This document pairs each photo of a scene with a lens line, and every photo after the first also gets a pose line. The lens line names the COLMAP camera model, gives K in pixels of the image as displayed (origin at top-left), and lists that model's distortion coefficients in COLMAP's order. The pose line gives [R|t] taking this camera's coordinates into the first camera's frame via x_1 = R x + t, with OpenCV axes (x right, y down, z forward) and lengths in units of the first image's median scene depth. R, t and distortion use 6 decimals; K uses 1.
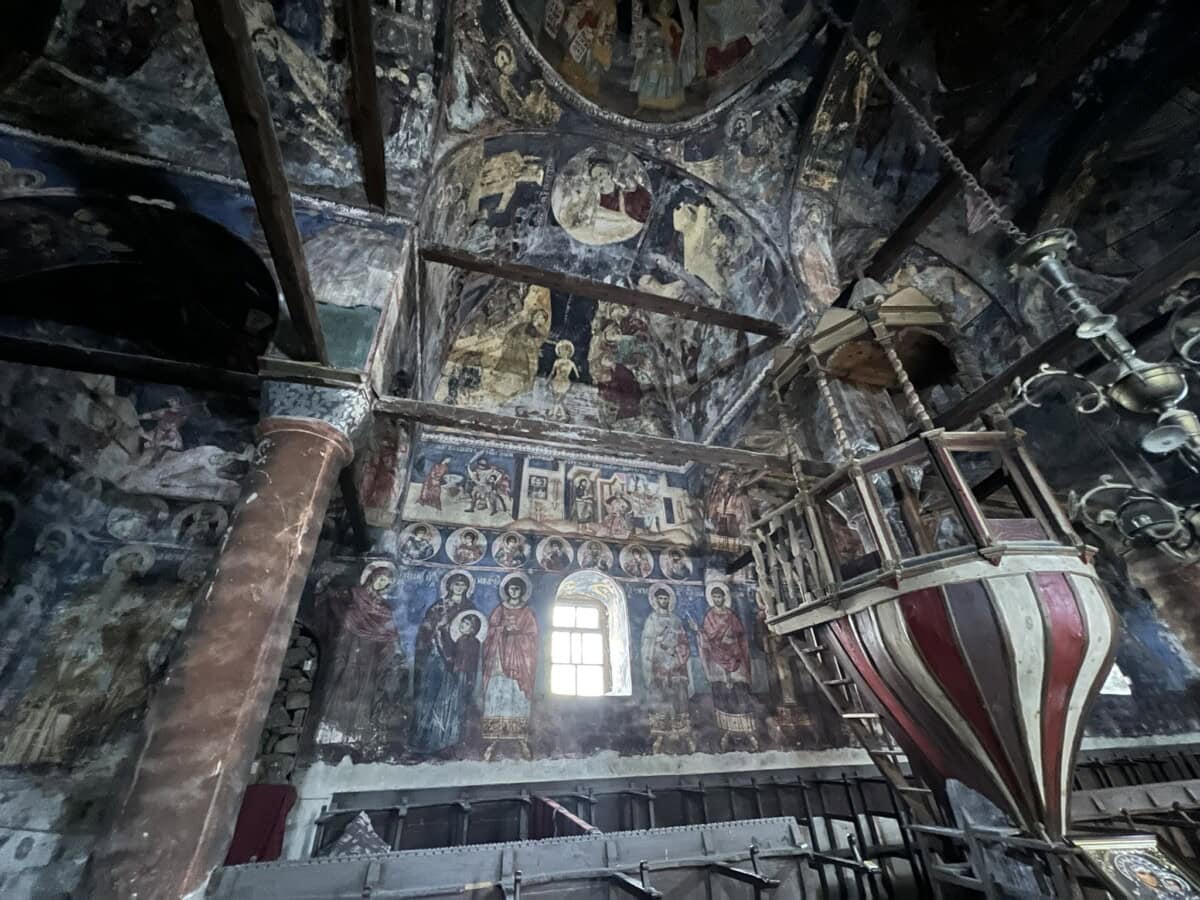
lens RADIAL K [[482.5, 0, 598.0], [0, 482.5, 455.7], [0, 0, 1]] dist [-0.000988, 0.000415]
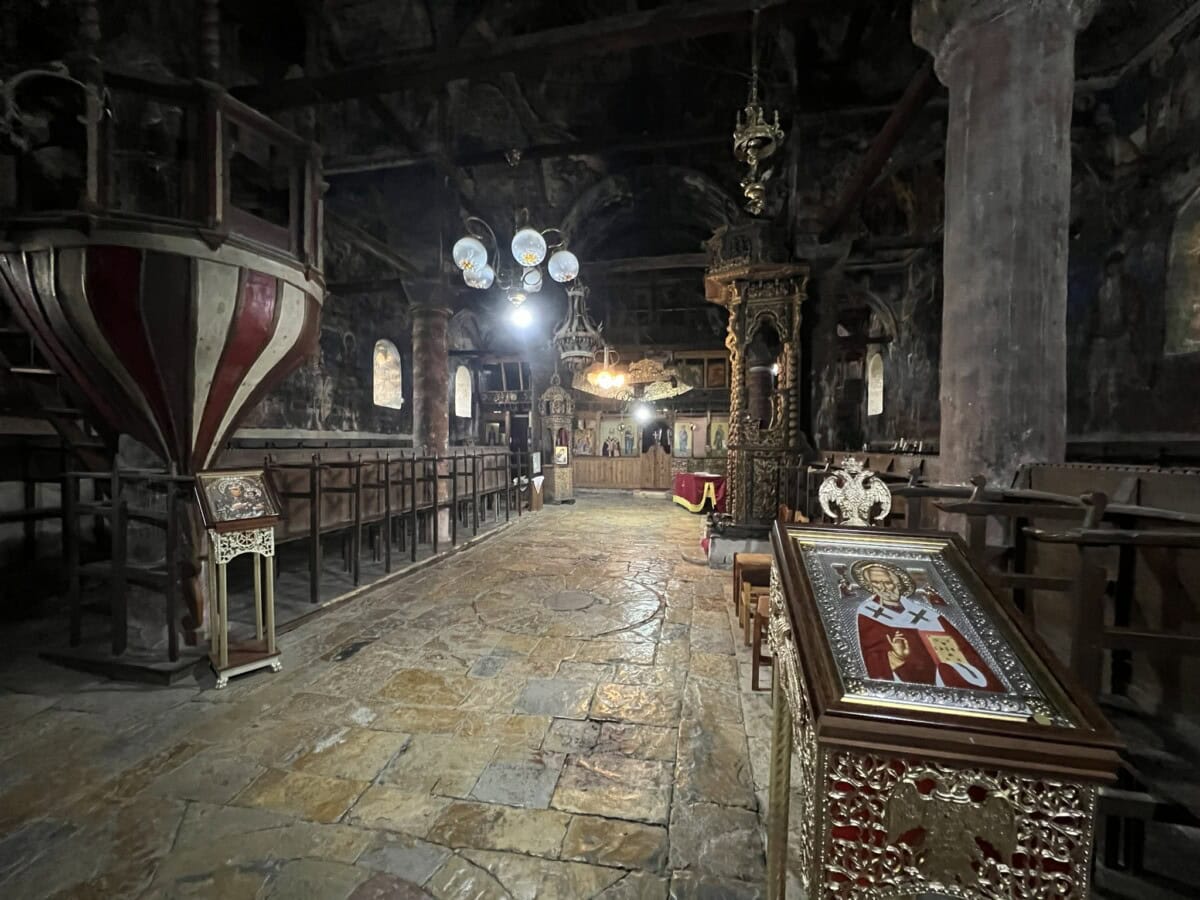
lens RADIAL K [[482.5, 0, 598.0], [0, 482.5, 455.7], [0, 0, 1]] dist [-0.000988, 0.000415]
pose [[0.446340, 0.018834, 0.894665, 0.286970], [-0.497604, 0.836177, 0.230646, -0.041493], [-0.743755, -0.548136, 0.382591, -0.201680]]
